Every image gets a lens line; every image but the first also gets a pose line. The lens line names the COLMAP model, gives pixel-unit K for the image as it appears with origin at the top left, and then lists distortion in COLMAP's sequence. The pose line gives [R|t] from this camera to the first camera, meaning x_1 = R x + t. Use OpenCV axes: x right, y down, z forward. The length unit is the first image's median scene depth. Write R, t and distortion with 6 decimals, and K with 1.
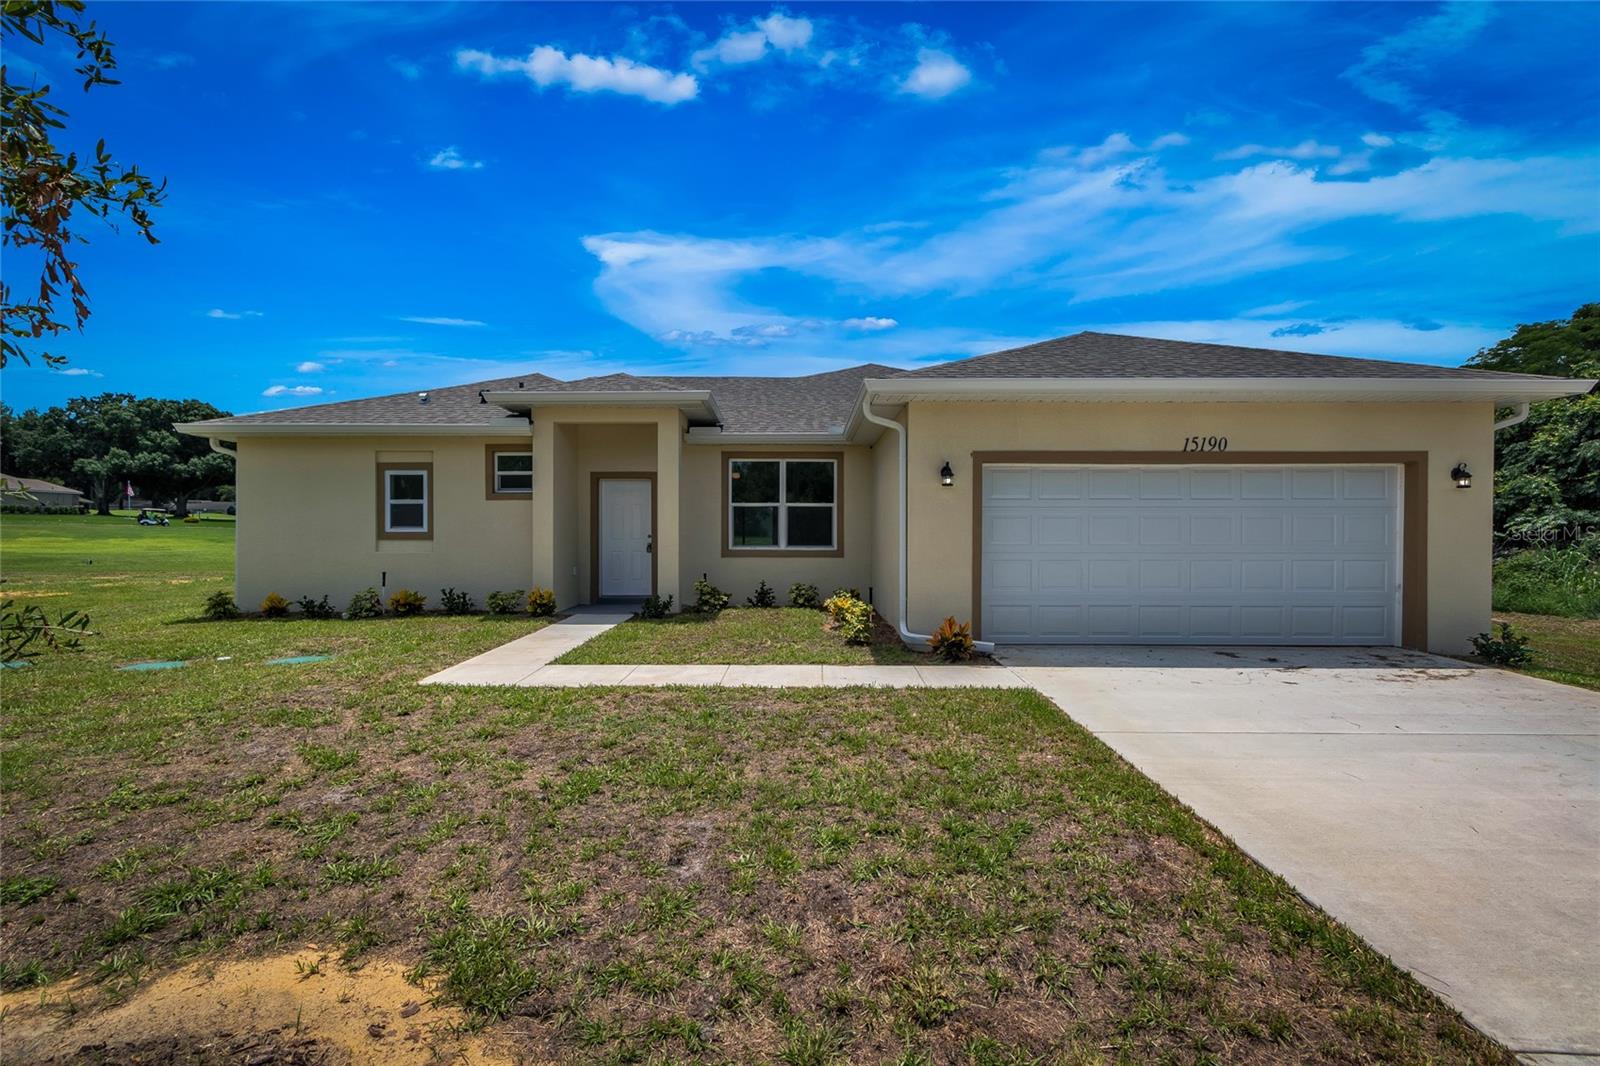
lens RADIAL K [[741.3, 0, 796.3], [0, 741.3, 534.1], [0, 0, 1]] dist [0.006386, 0.000645]
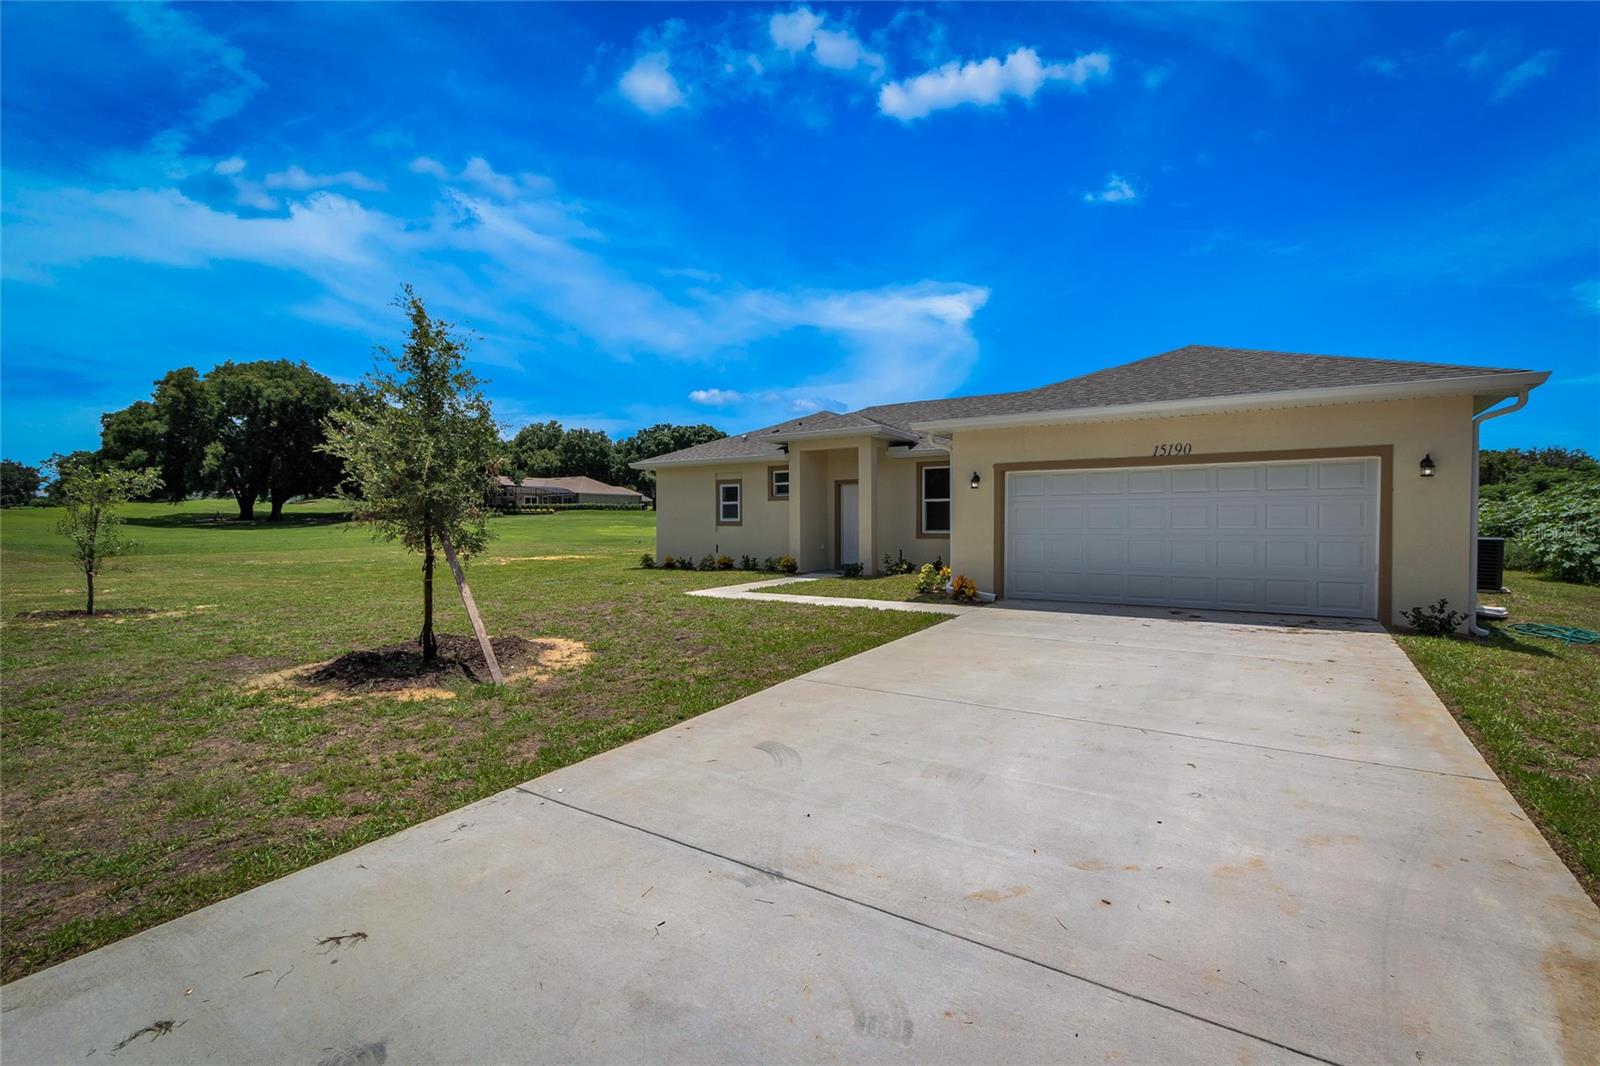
lens RADIAL K [[741.3, 0, 799.4], [0, 741.3, 531.7], [0, 0, 1]] dist [0.006386, 0.000645]
pose [[0.839964, 0.002212, -0.542637, 0.517099], [0.005029, 0.999917, 0.011861, 0.002169], [0.542619, -0.012692, 0.839883, -0.321594]]
